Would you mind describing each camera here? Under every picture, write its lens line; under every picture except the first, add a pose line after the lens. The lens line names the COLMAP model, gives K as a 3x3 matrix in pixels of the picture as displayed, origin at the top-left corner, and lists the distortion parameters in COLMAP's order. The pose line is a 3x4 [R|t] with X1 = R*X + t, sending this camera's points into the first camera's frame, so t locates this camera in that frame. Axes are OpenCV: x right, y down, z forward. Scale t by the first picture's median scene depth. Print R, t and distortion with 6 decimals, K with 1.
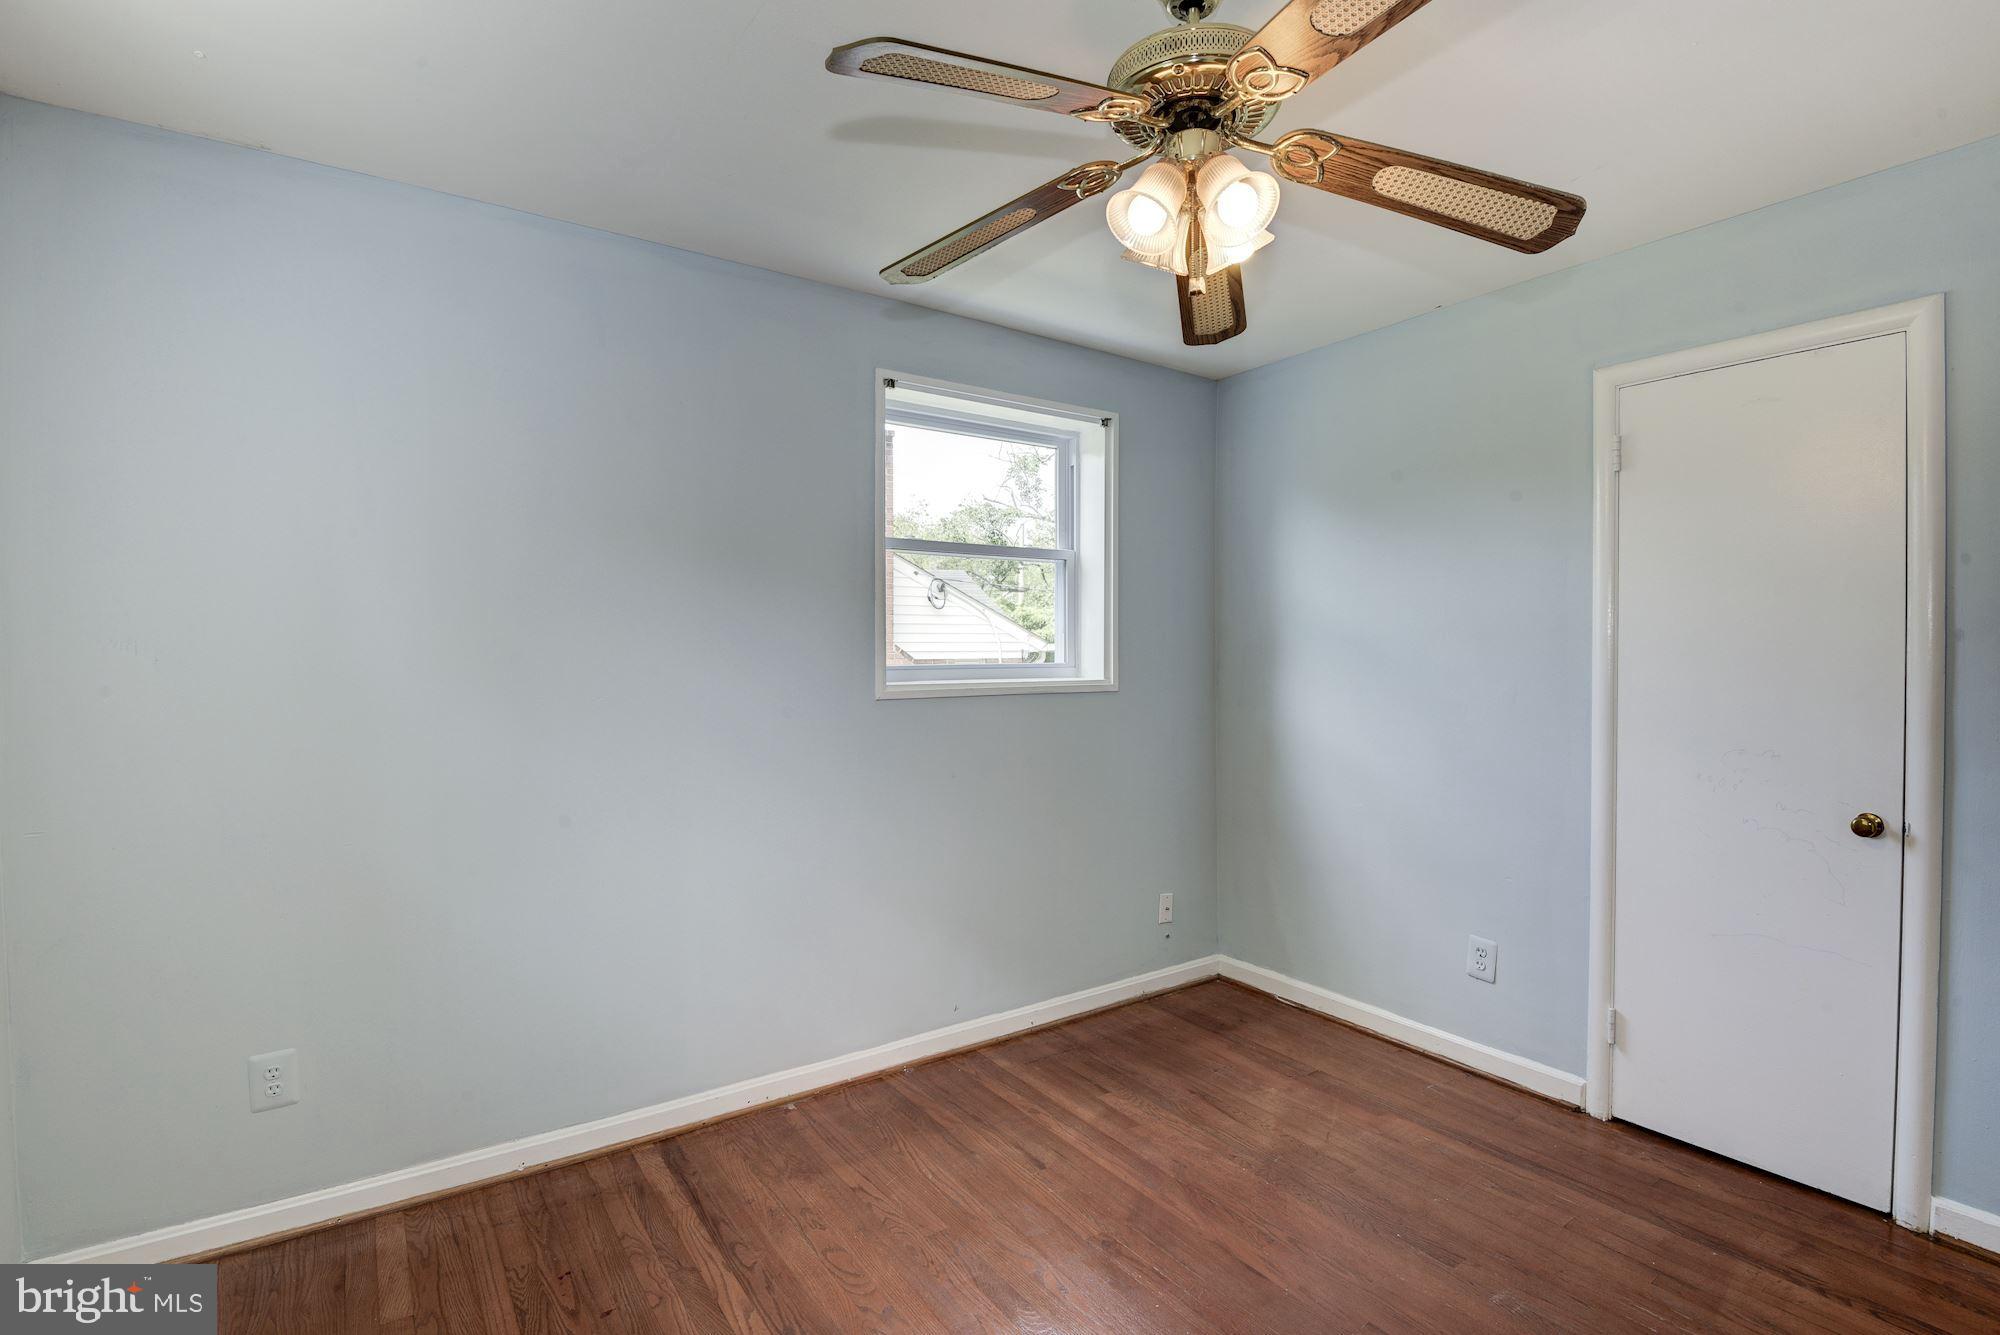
lens RADIAL K [[952.4, 0, 997.1], [0, 952.4, 663.1], [0, 0, 1]] dist [-0.011025, -0.011809]
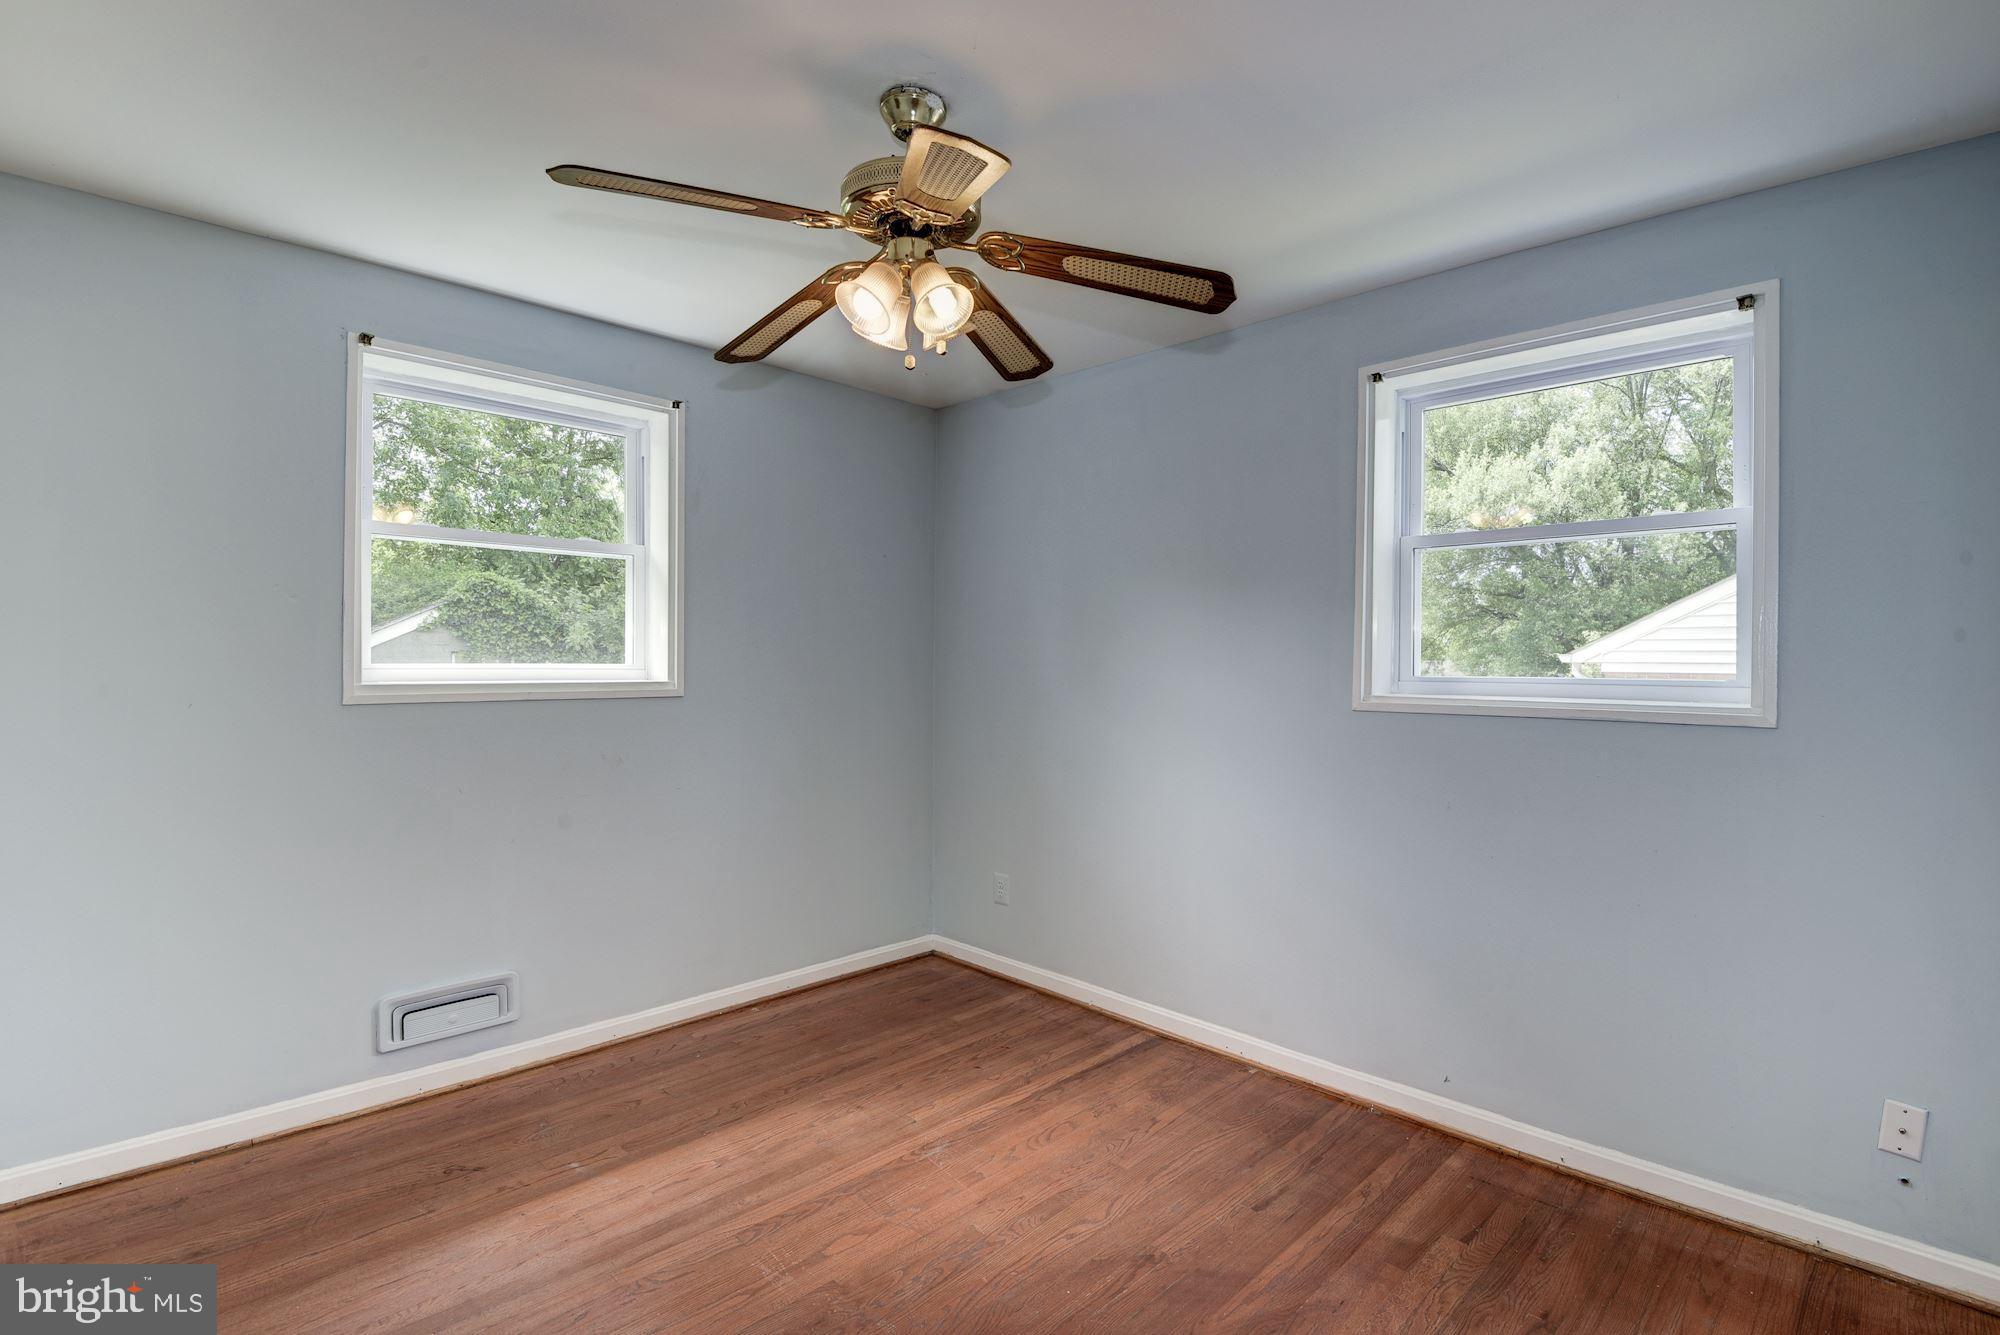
lens RADIAL K [[952.4, 0, 997.1], [0, 952.4, 663.1], [0, 0, 1]] dist [-0.011025, -0.011809]
pose [[0.160627, 0.010842, -0.986956, 0.909128], [-0.013104, 0.999875, 0.008851, -0.017836], [0.986928, 0.011511, 0.160749, 0.571850]]
